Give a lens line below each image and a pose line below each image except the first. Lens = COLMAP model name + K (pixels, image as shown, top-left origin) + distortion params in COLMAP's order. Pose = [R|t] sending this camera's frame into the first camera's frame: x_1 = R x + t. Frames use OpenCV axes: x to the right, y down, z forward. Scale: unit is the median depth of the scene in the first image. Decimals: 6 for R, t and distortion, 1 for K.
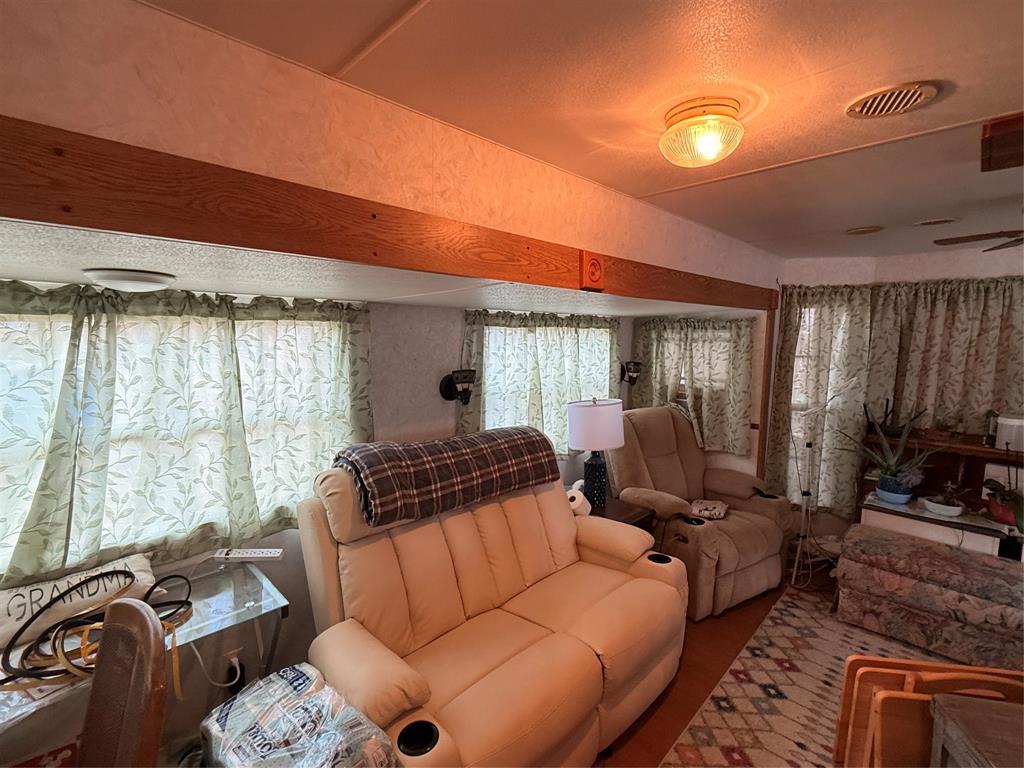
lens RADIAL K [[466.5, 0, 513.8], [0, 466.5, 384.7], [0, 0, 1]] dist [0.000070, -0.000222]
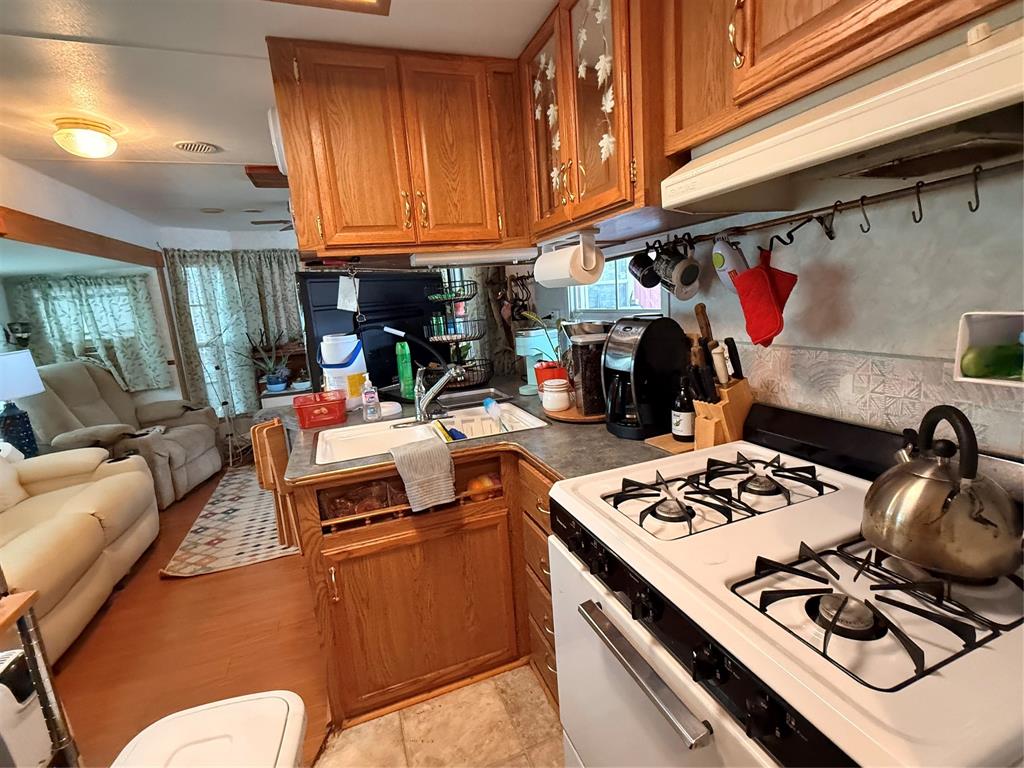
lens RADIAL K [[466.5, 0, 513.8], [0, 466.5, 384.7], [0, 0, 1]] dist [0.000070, -0.000222]
pose [[0.415097, -0.206869, 0.885945, -0.220740], [0.167562, 0.974530, 0.149045, 0.115974], [-0.894213, 0.086582, 0.439188, -0.362219]]
